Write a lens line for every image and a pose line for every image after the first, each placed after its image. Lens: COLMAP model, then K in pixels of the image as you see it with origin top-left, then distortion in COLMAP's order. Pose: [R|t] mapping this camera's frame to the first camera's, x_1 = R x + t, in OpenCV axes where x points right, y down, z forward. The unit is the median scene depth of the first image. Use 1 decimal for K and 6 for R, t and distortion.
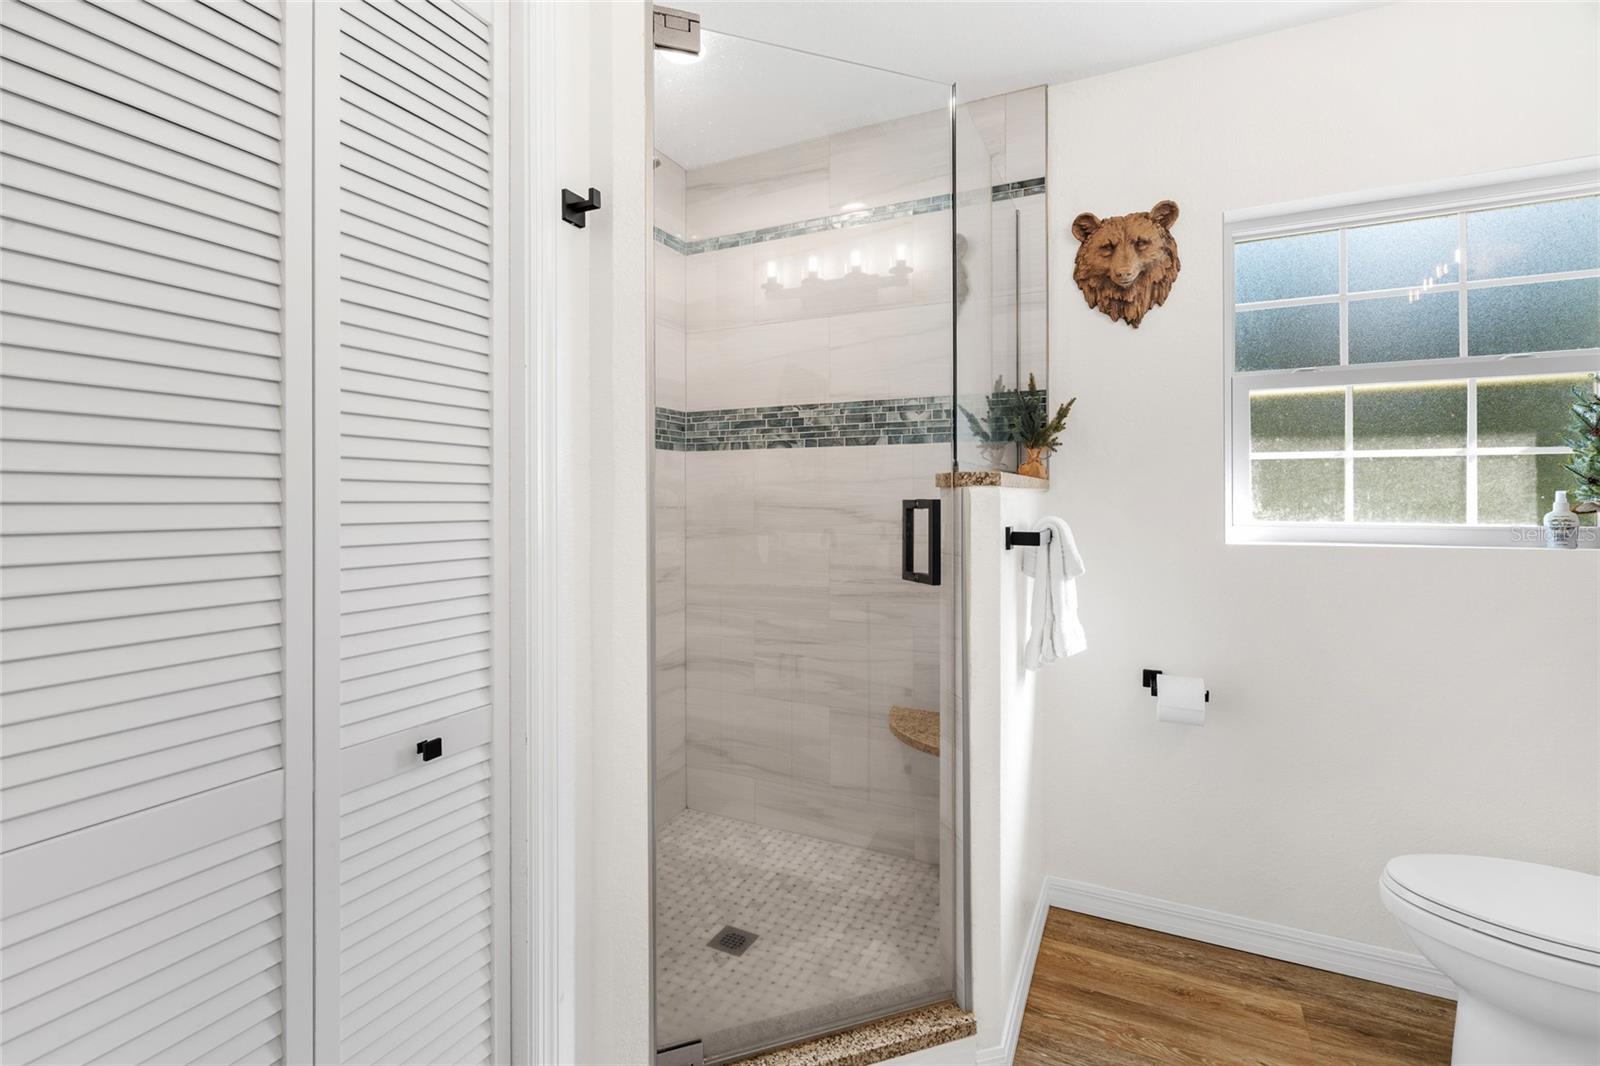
lens RADIAL K [[732.2, 0, 800.1], [0, 732.2, 496.2], [0, 0, 1]] dist [-0.005212, 0.002867]
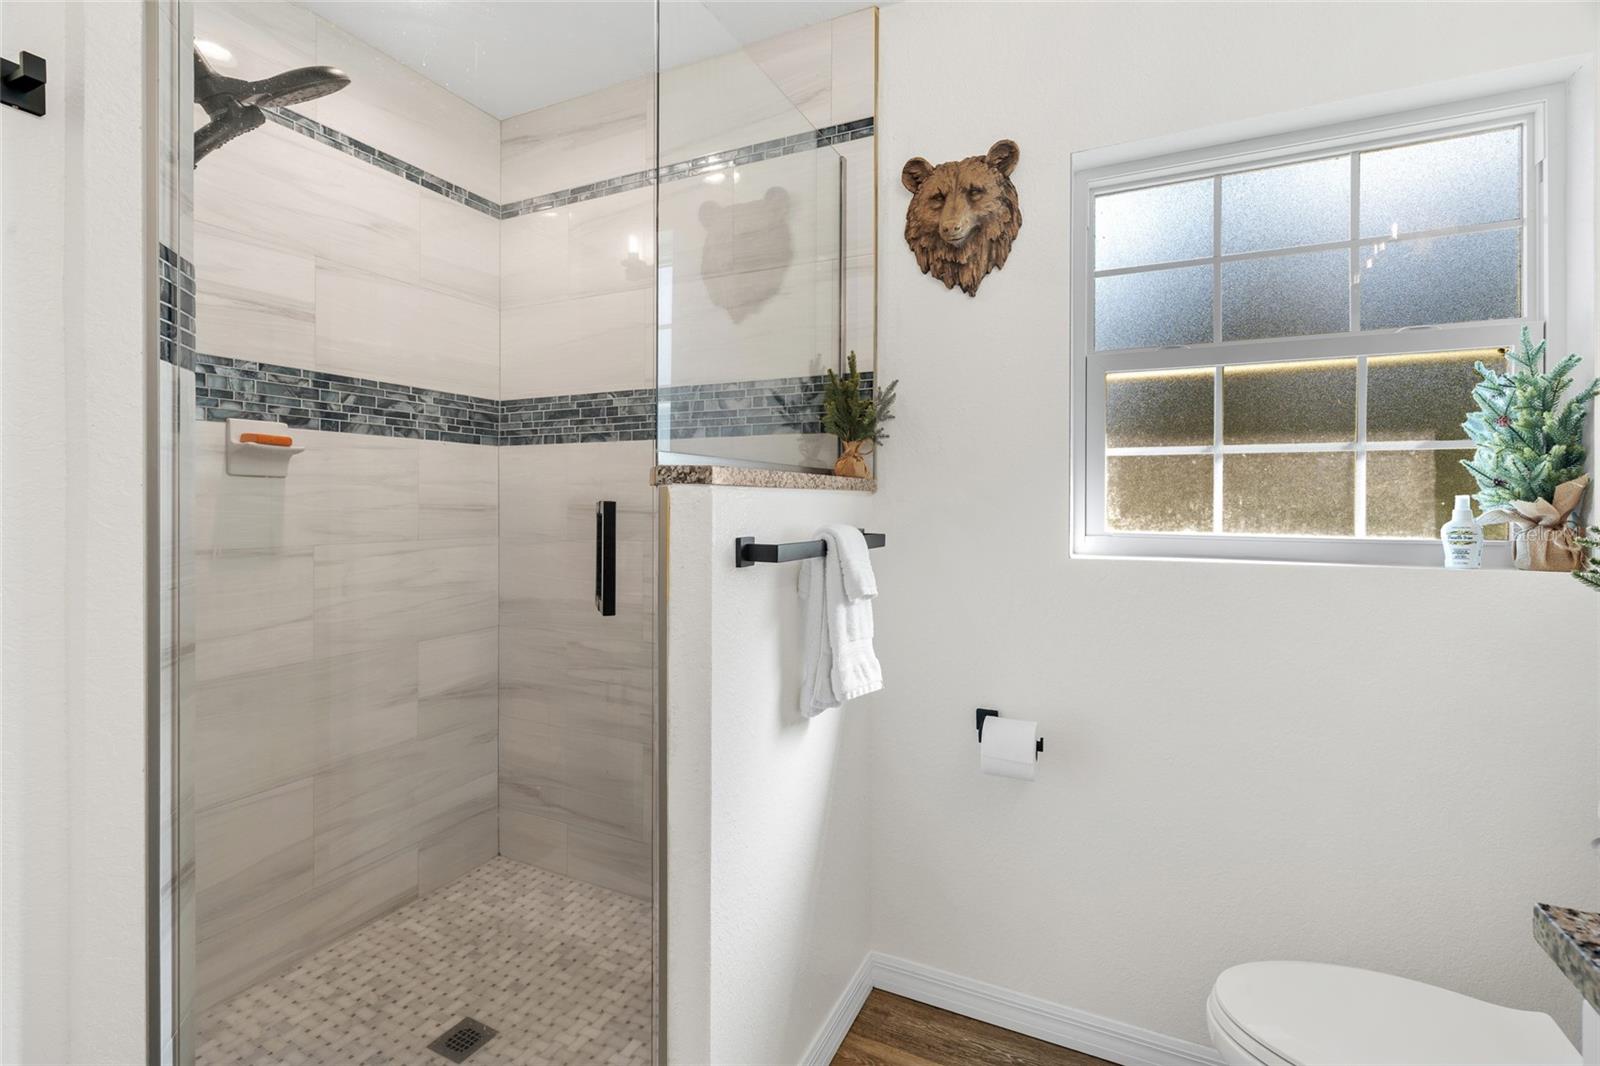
lens RADIAL K [[732.2, 0, 800.1], [0, 732.2, 503.5], [0, 0, 1]] dist [-0.005212, 0.002867]
pose [[0.999969, 0.005402, 0.005749, 0.266209], [-0.005433, 0.999971, 0.005413, 0.000977], [-0.005720, -0.005444, 0.999969, 0.175300]]
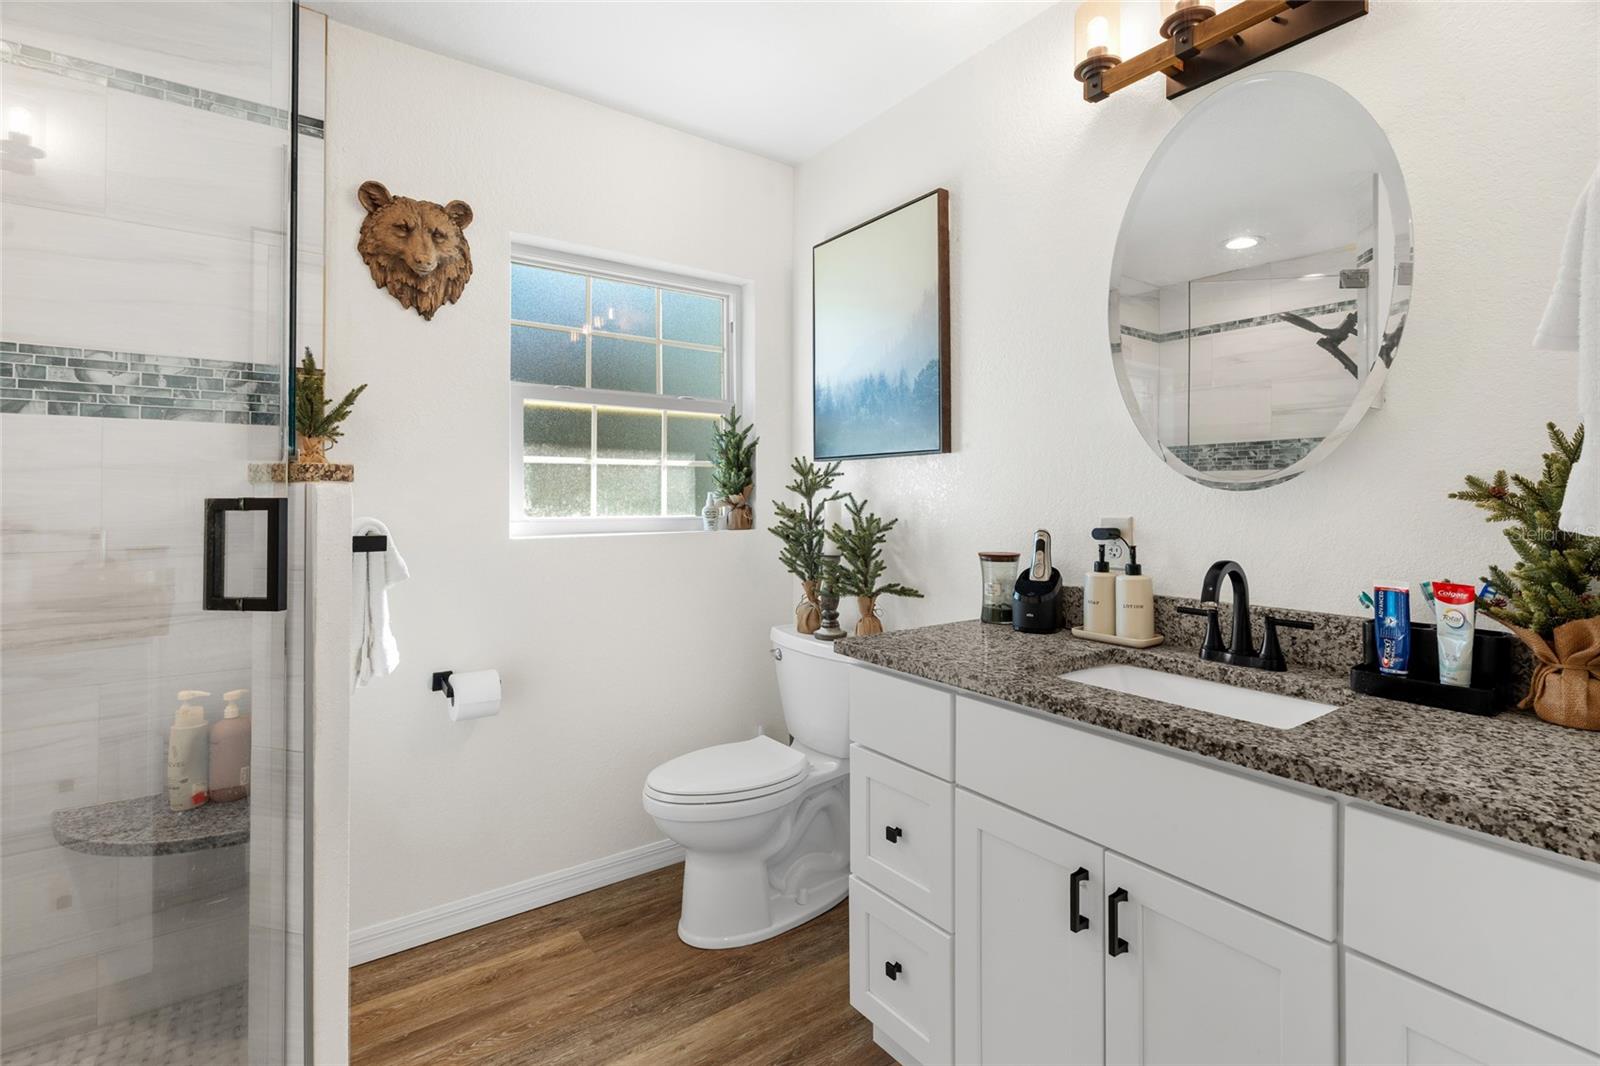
lens RADIAL K [[732.2, 0, 790.7], [0, 732.2, 486.5], [0, 0, 1]] dist [-0.005212, 0.002867]
pose [[0.475851, 0.012796, 0.879433, -0.162774], [-0.003170, 0.999913, -0.012834, 0.000235], [-0.879520, 0.003319, 0.475850, 0.122159]]
